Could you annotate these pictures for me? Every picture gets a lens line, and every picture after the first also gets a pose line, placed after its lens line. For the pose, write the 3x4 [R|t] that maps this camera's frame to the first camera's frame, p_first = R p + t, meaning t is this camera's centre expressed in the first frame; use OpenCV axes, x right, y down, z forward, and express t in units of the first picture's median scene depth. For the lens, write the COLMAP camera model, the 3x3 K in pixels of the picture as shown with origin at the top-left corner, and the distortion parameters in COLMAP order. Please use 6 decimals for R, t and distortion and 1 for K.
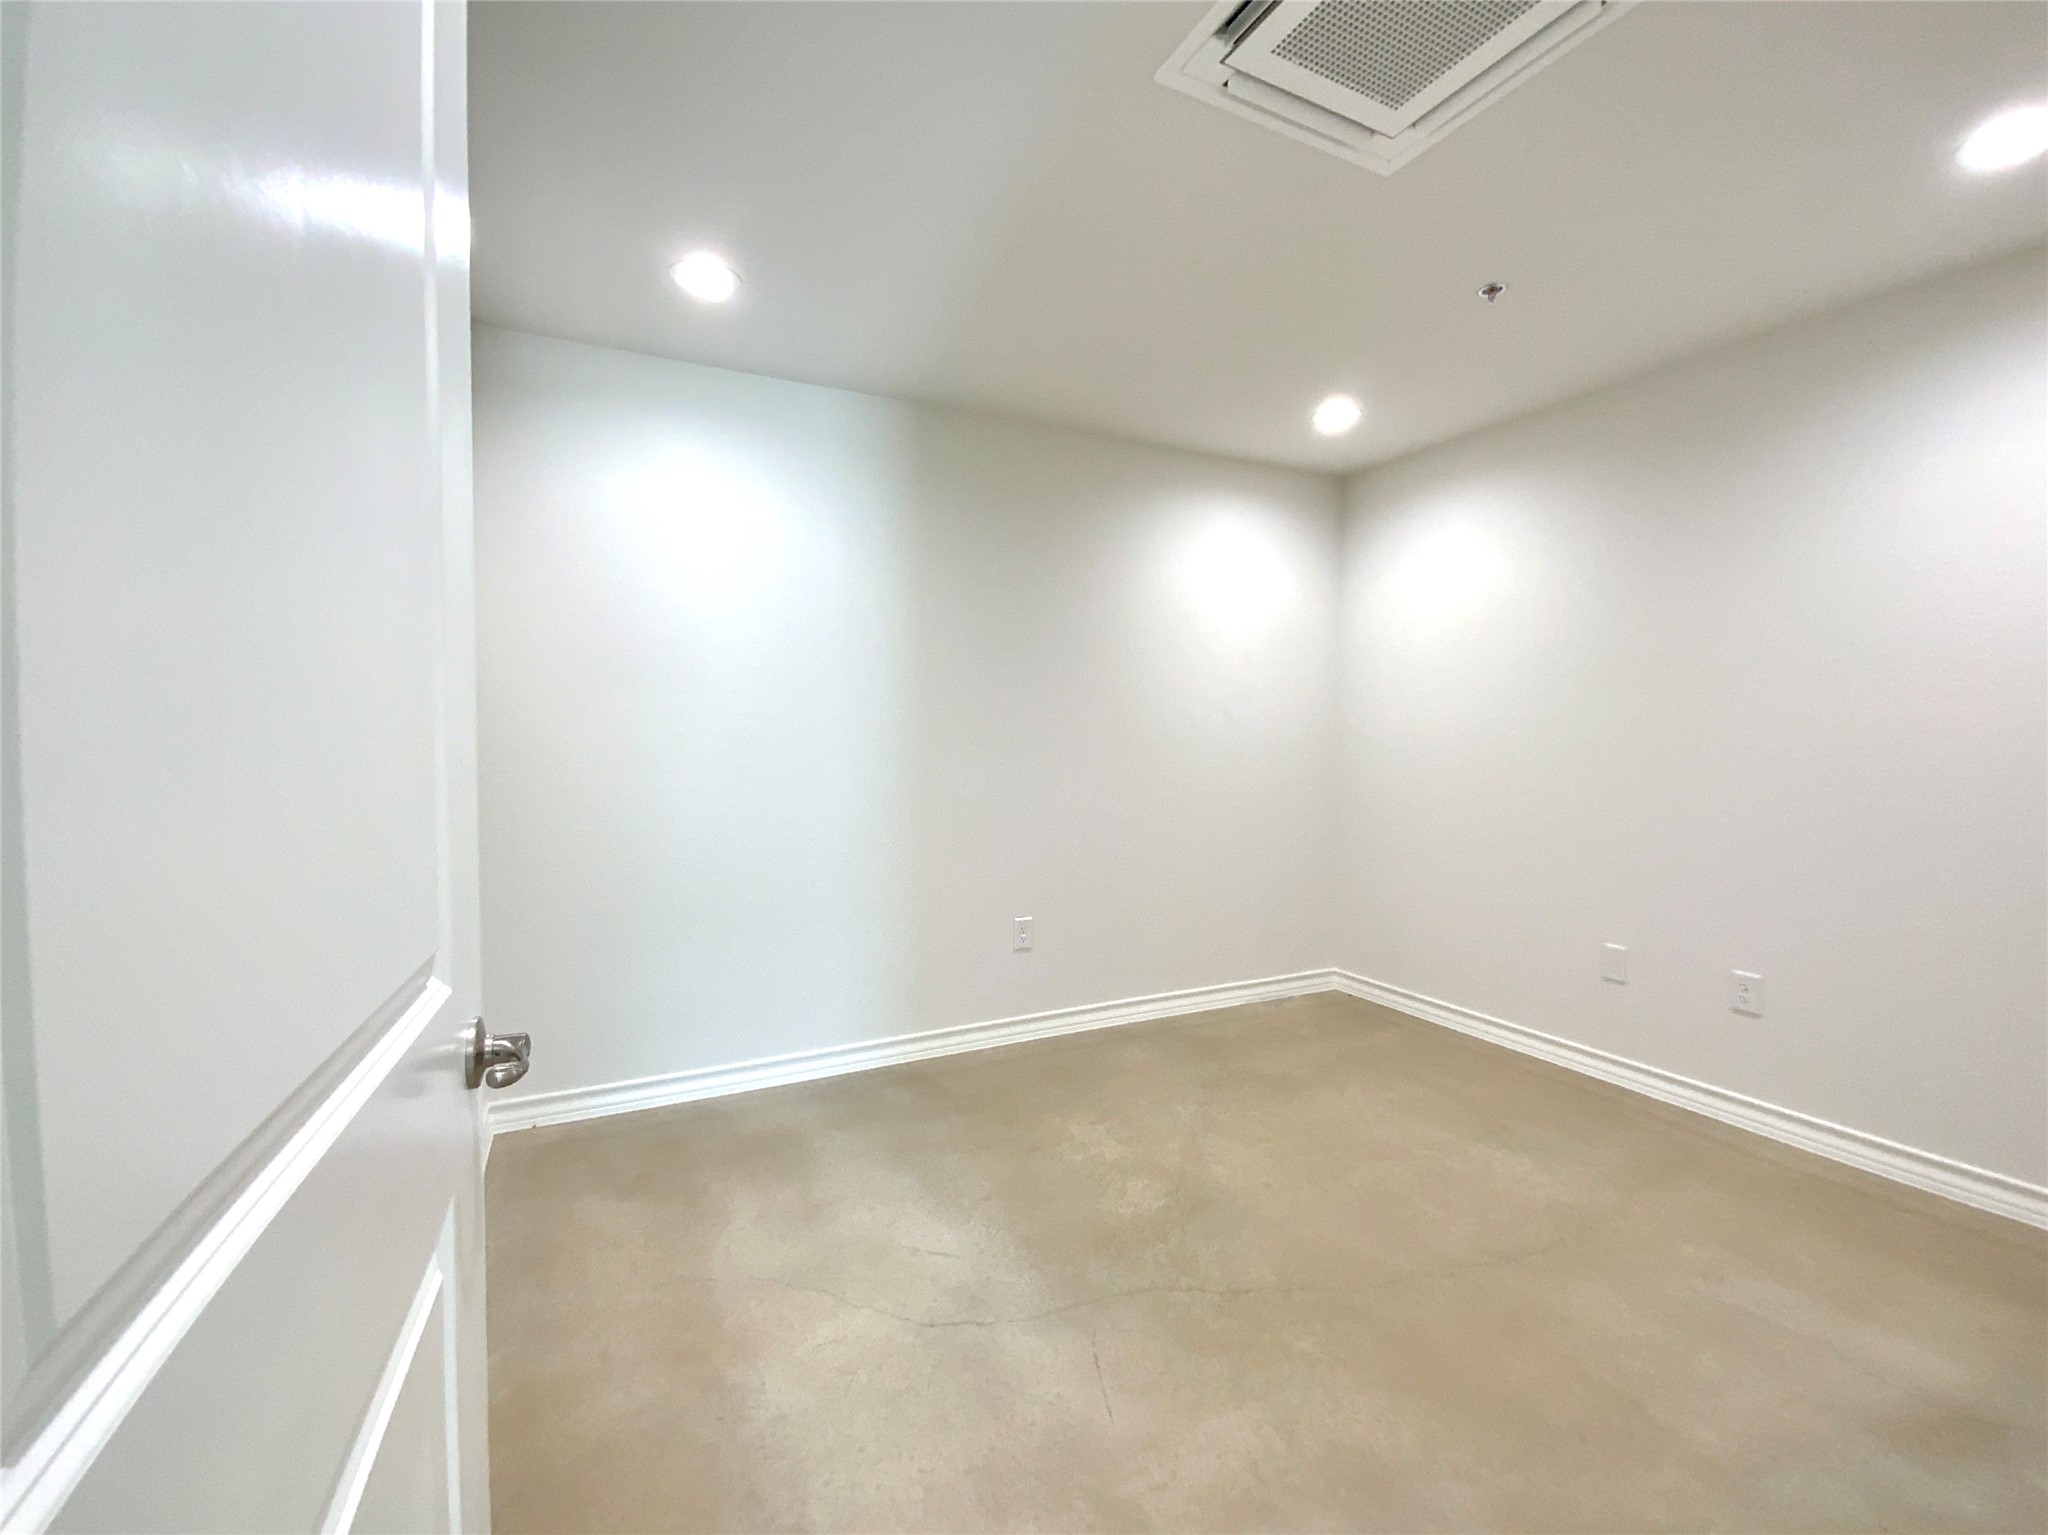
lens RADIAL K [[895.0, 0, 1028.7], [0, 895.0, 764.8], [0, 0, 1]] dist [0.013419, -0.012069]
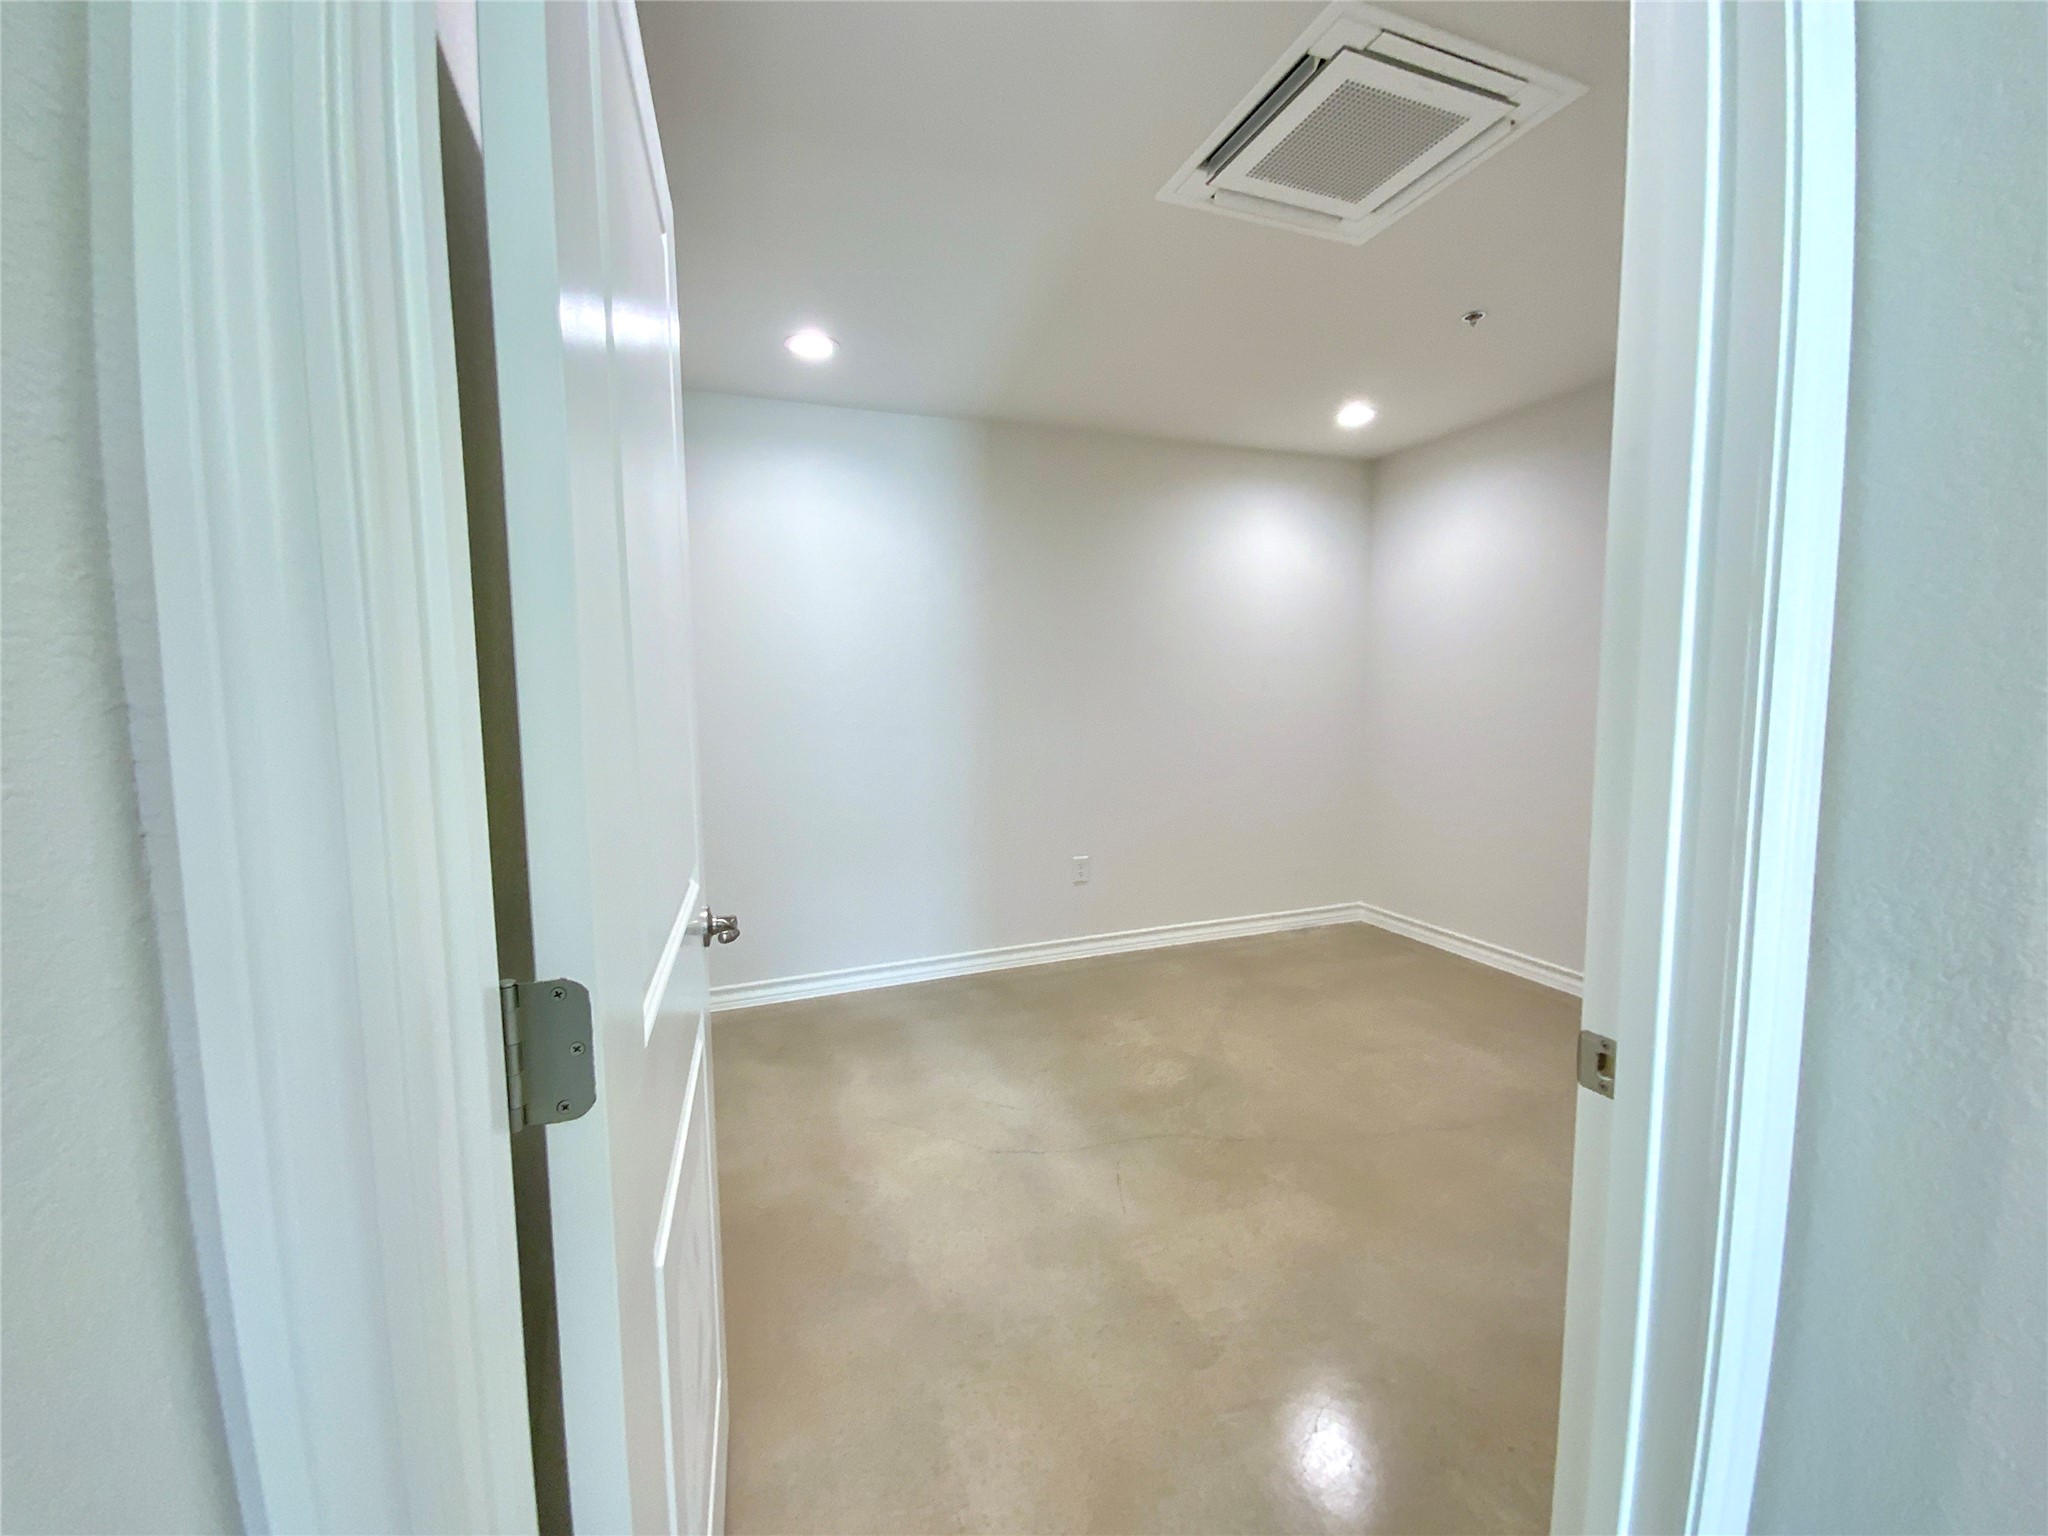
lens RADIAL K [[839.5, 0, 1024.2], [0, 839.5, 766.9], [0, 0, 1]] dist [0.023425, -0.017786]
pose [[0.994972, -0.006291, -0.099952, 0.048683], [0.012141, 0.998241, 0.058031, -0.022342], [0.099411, -0.058953, 0.993299, -0.176470]]
